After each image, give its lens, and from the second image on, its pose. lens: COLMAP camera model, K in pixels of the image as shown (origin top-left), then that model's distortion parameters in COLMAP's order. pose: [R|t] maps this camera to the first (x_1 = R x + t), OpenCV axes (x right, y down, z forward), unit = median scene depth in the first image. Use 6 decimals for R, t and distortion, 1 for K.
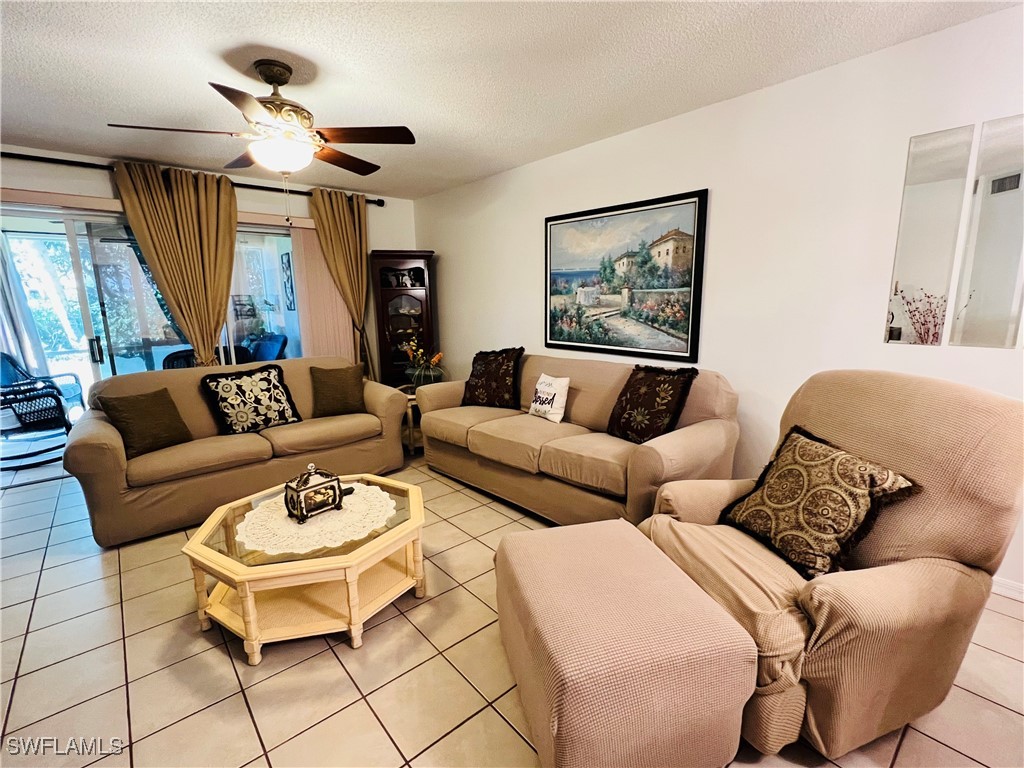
lens RADIAL K [[471.7, 0, 512.0], [0, 471.7, 384.0], [0, 0, 1]] dist [-0.002244, -0.000295]
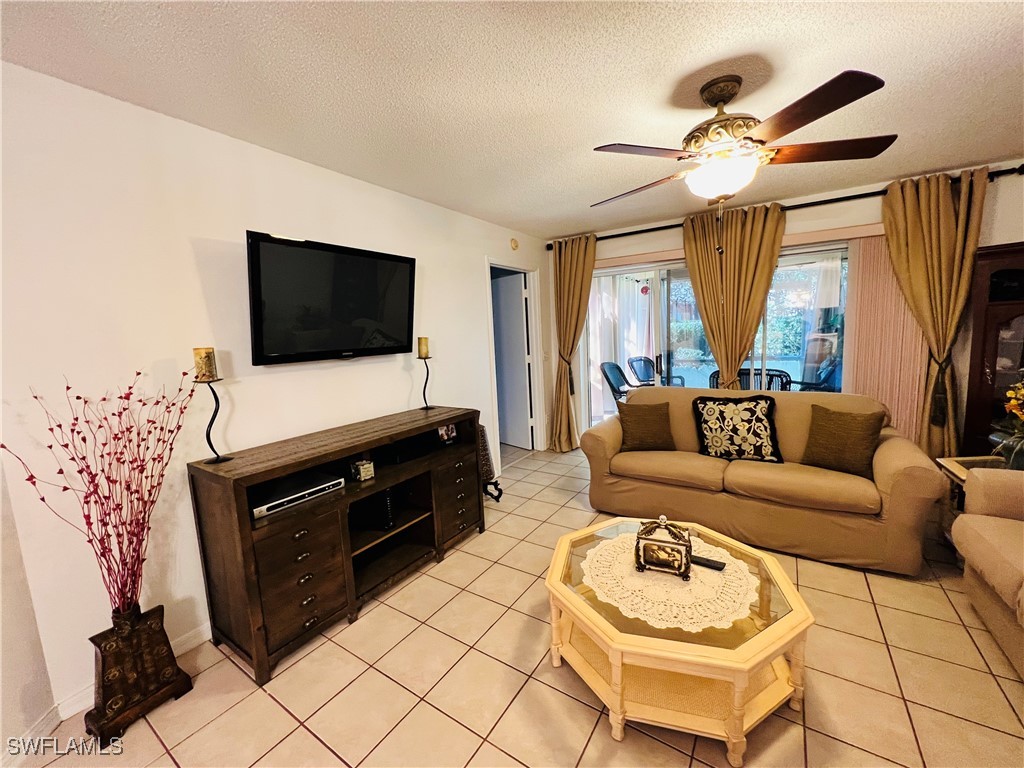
lens RADIAL K [[413.1, 0, 512.0], [0, 413.1, 384.0], [0, 0, 1]] dist [-0.001252, -0.000197]
pose [[0.271607, 0.128406, -0.953804, 0.151104], [-0.134059, 0.986445, 0.094626, -0.079590], [0.953026, 0.102165, 0.285139, 0.295152]]
